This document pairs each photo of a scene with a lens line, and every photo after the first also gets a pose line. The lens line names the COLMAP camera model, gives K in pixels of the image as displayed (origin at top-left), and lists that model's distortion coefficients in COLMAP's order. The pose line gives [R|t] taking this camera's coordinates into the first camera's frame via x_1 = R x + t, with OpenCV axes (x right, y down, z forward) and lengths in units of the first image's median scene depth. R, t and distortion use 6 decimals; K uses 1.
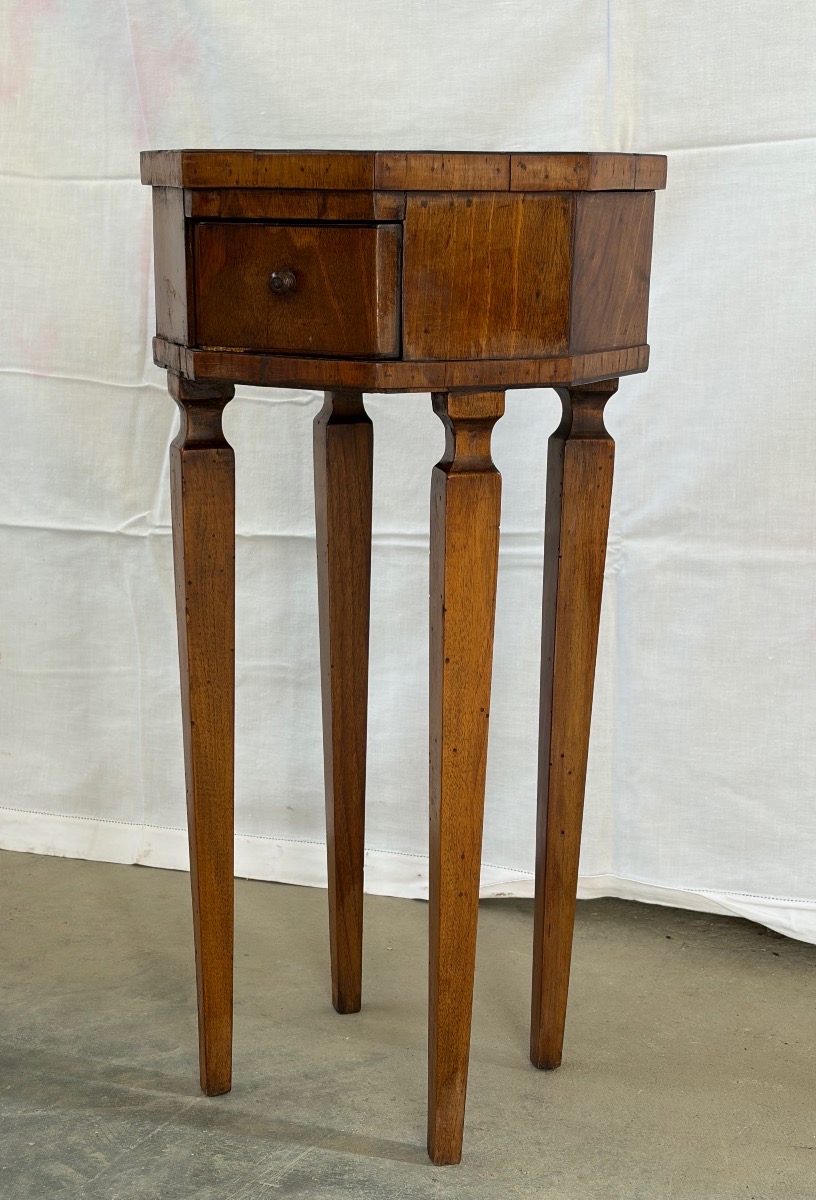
lens RADIAL K [[1801.7, 0, 408.0], [0, 1801.7, 600.0], [0, 0, 1]] dist [0.209382, -0.887241]
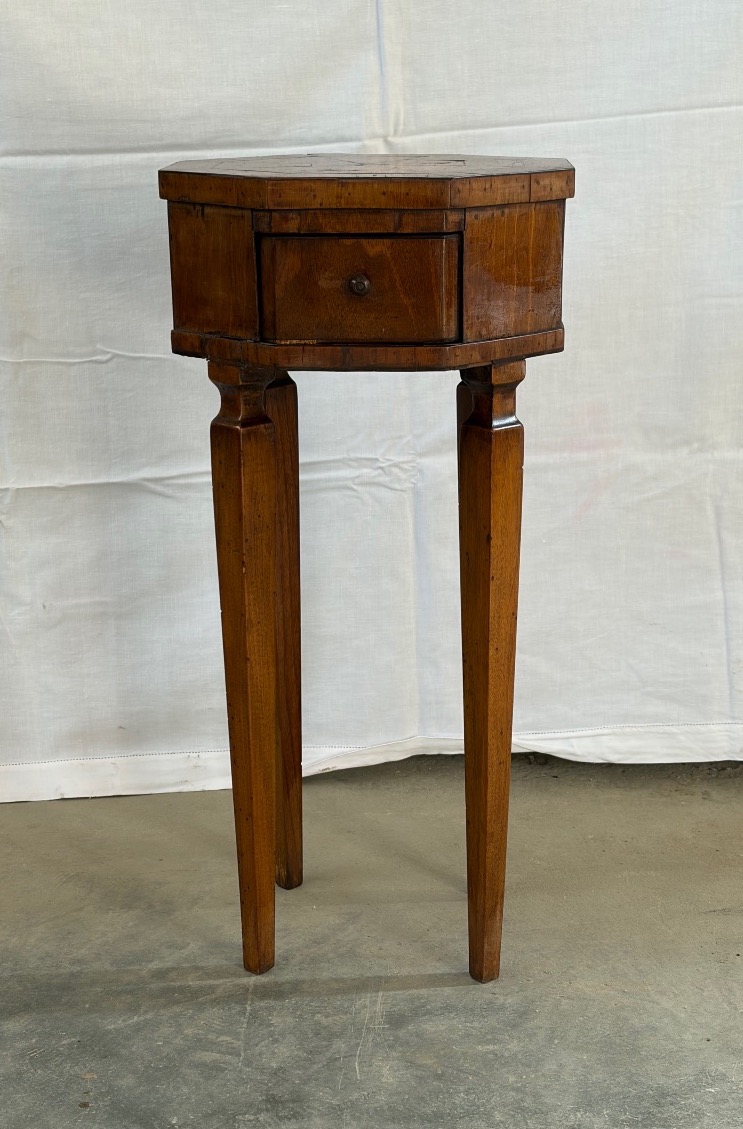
lens RADIAL K [[1753.5, 0, 379.0], [0, 1753.5, 535.6], [0, 0, 1]] dist [0.073560, -0.110964]
pose [[0.908844, -0.119402, 0.399682, -0.425045], [0.104572, 0.992778, 0.058796, -0.060434], [-0.403815, -0.011641, 0.914766, -0.056643]]
